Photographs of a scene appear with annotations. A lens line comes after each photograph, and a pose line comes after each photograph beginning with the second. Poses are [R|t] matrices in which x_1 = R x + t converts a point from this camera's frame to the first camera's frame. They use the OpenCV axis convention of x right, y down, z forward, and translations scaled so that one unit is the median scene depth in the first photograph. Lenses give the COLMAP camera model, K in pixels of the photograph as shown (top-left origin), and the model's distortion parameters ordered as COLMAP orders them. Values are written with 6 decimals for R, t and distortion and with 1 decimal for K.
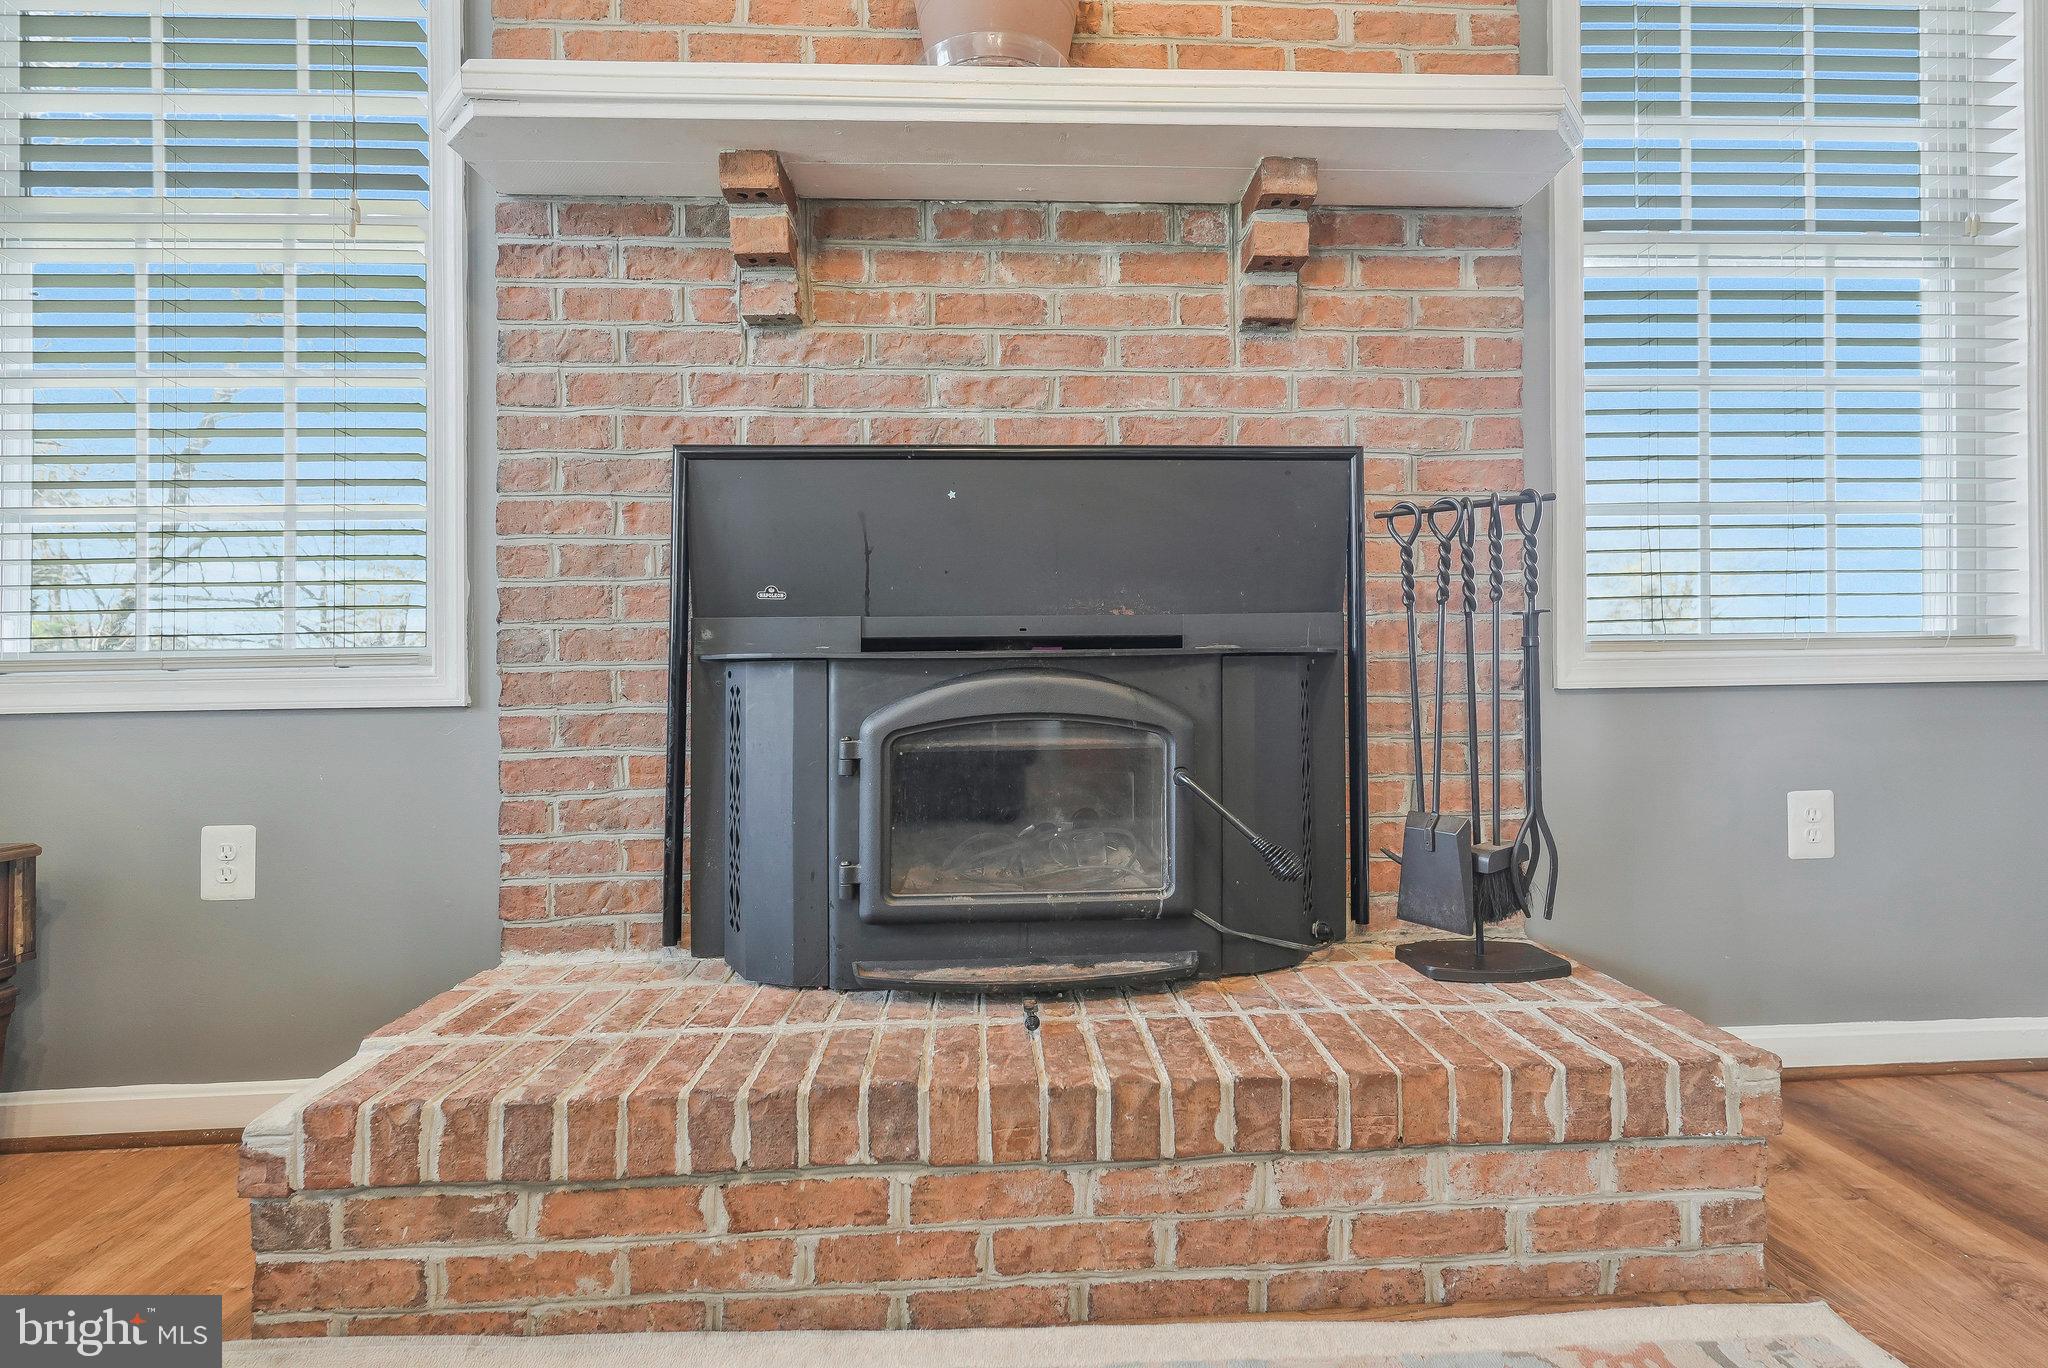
lens RADIAL K [[956.9, 0, 1044.6], [0, 956.9, 695.4], [0, 0, 1]] dist [-0.004223, -0.000098]
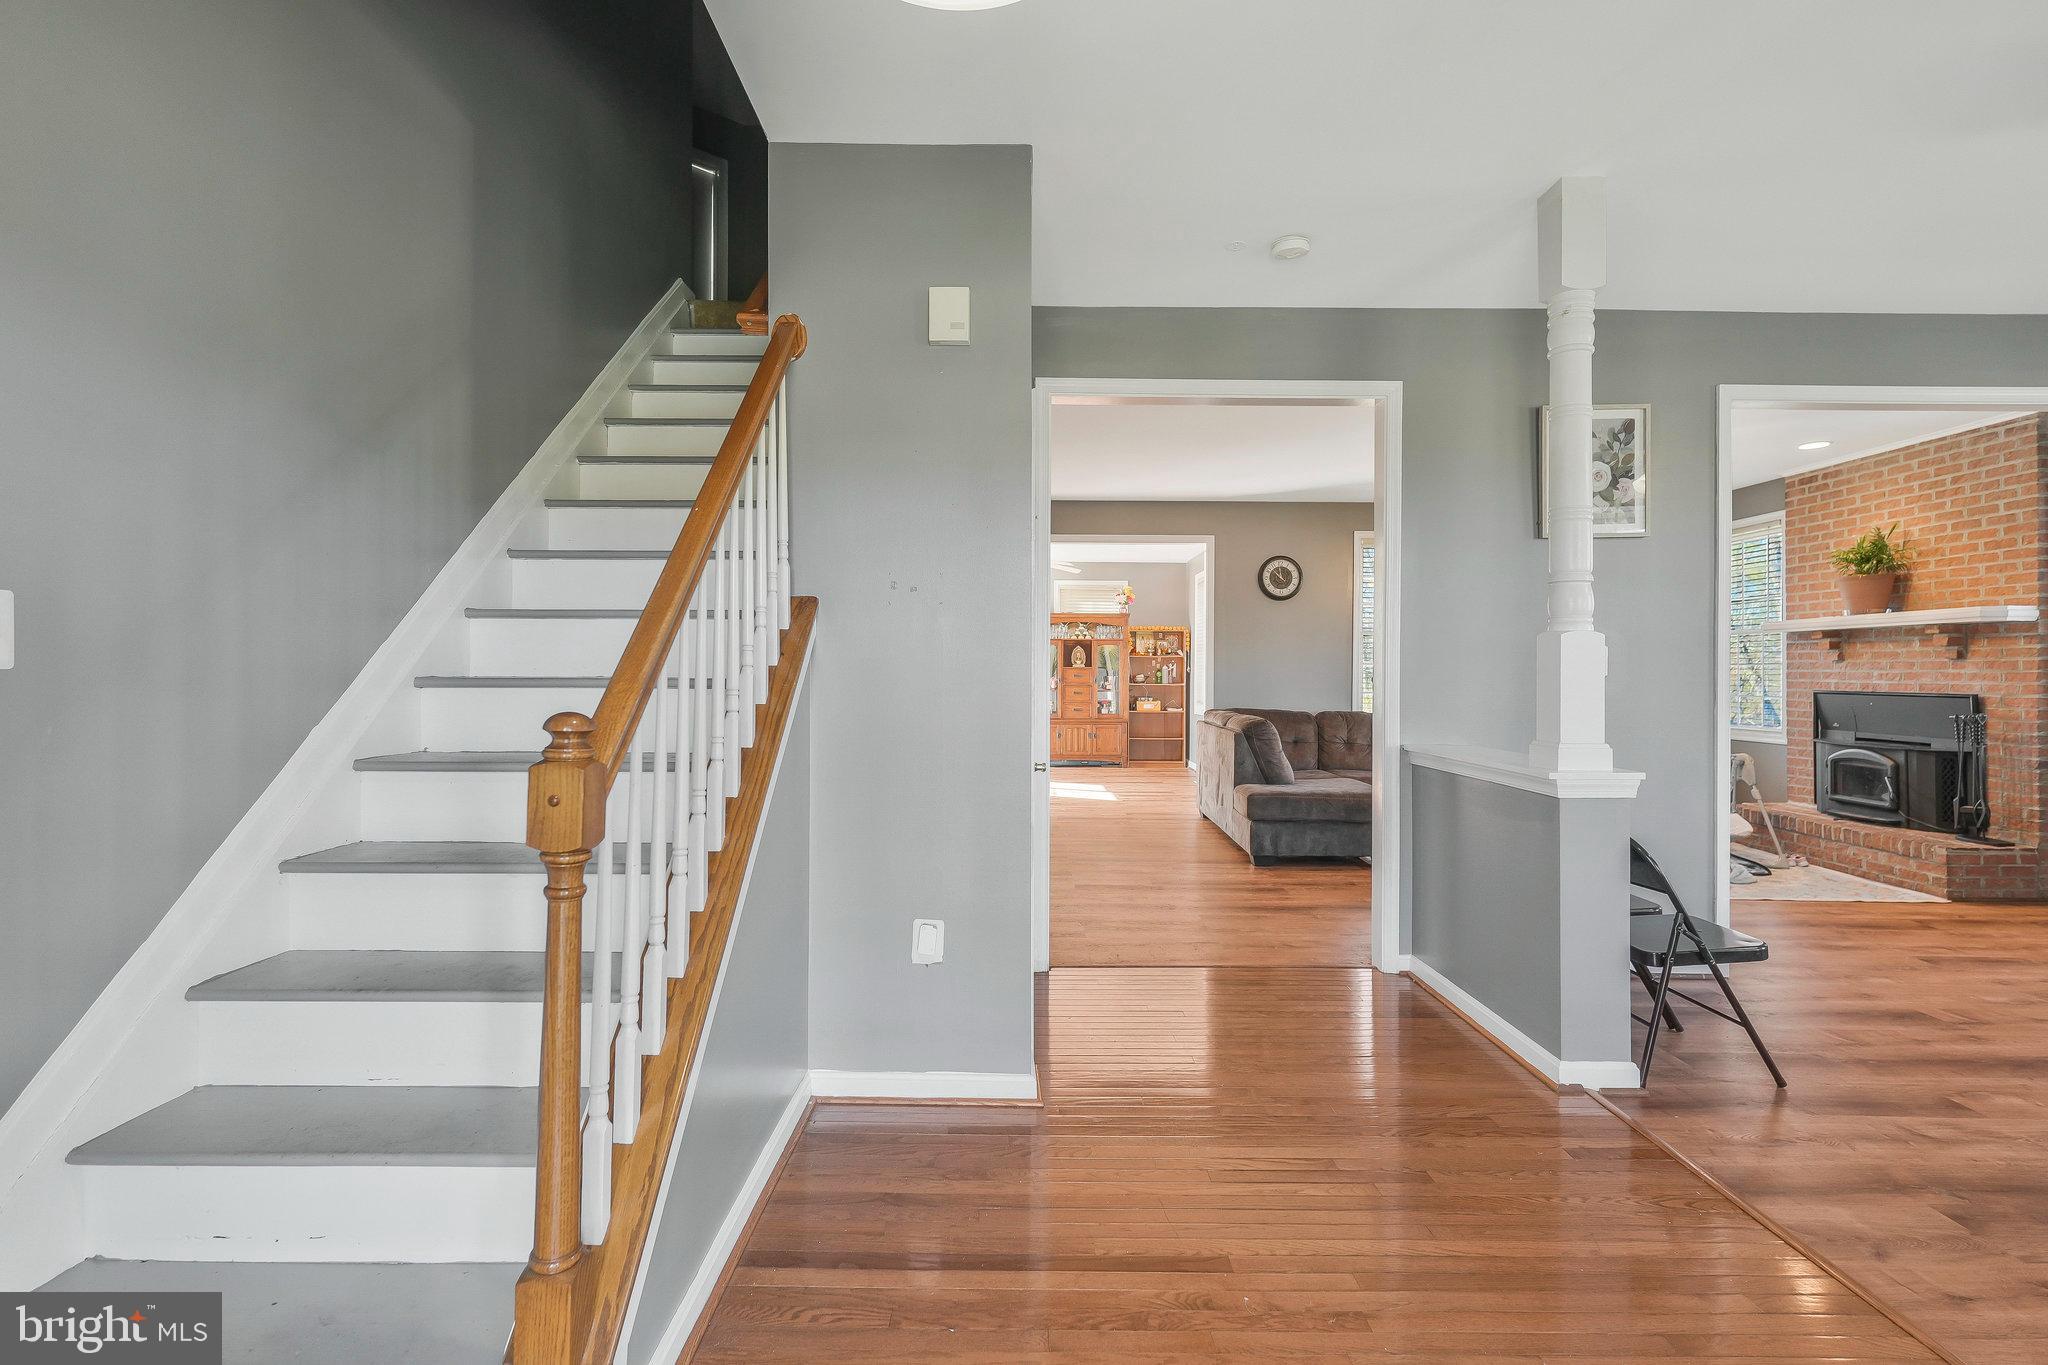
lens RADIAL K [[957.0, 0, 1018.0], [0, 957.0, 661.6], [0, 0, 1]] dist [-0.002940, 0.000661]
pose [[-0.037816, 0.004210, -0.999276, 4.089719], [-0.002808, 0.999987, 0.004320, -0.396664], [0.999281, 0.002969, -0.037804, -2.463859]]
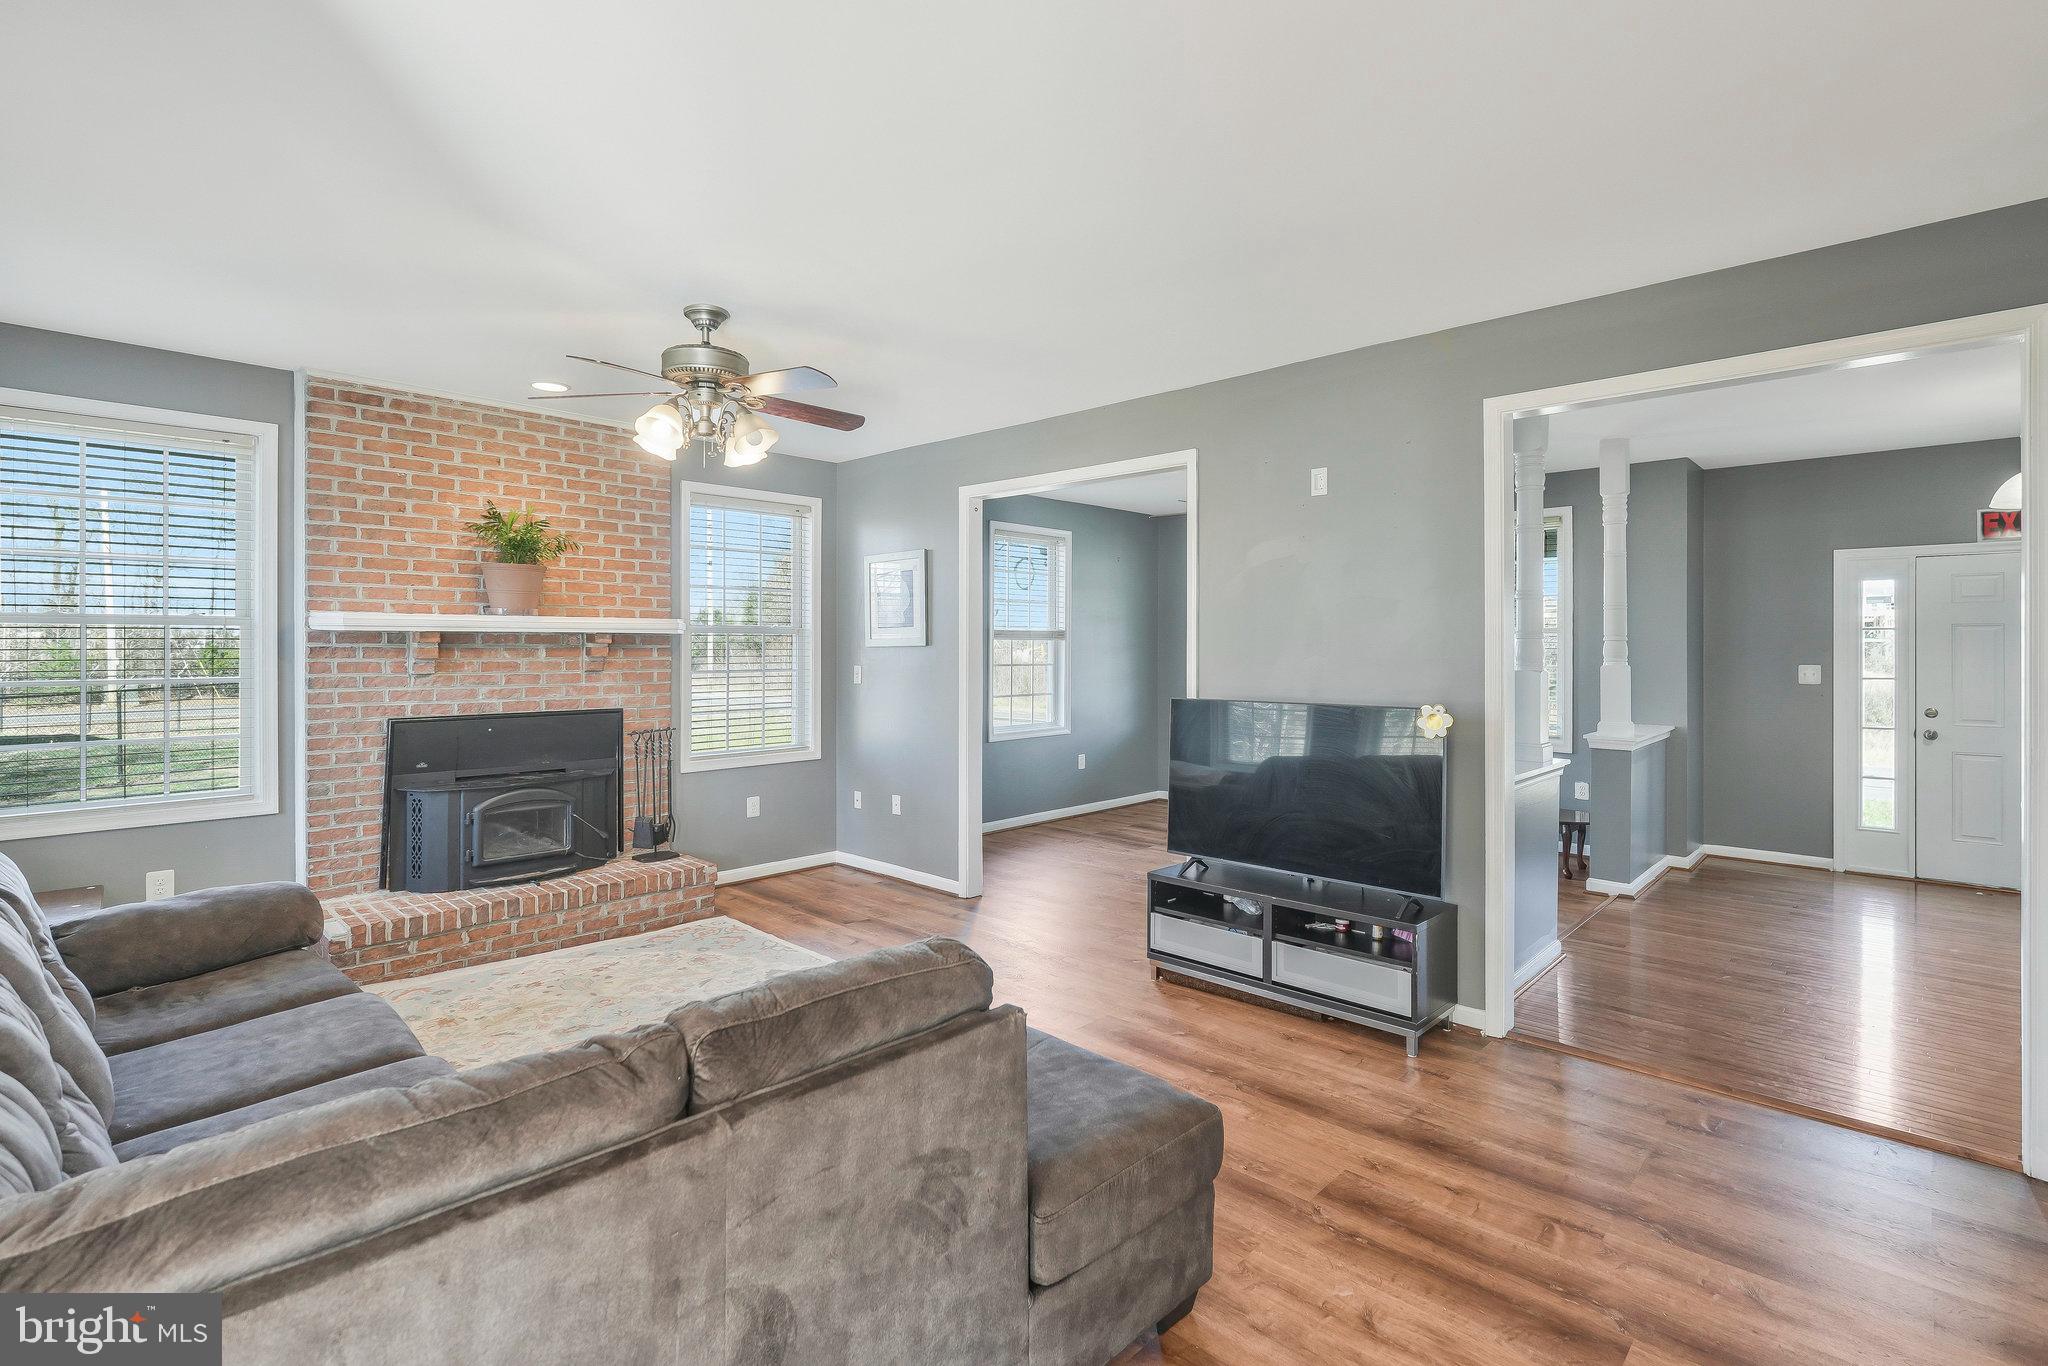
lens RADIAL K [[957.0, 0, 1018.0], [0, 957.0, 662.1], [0, 0, 1]] dist [-0.002940, 0.000661]
pose [[0.728207, 0.006526, 0.685326, -0.981030], [-0.006793, 0.999974, -0.002304, -0.436109], [-0.685323, -0.002978, 0.728233, -2.447560]]
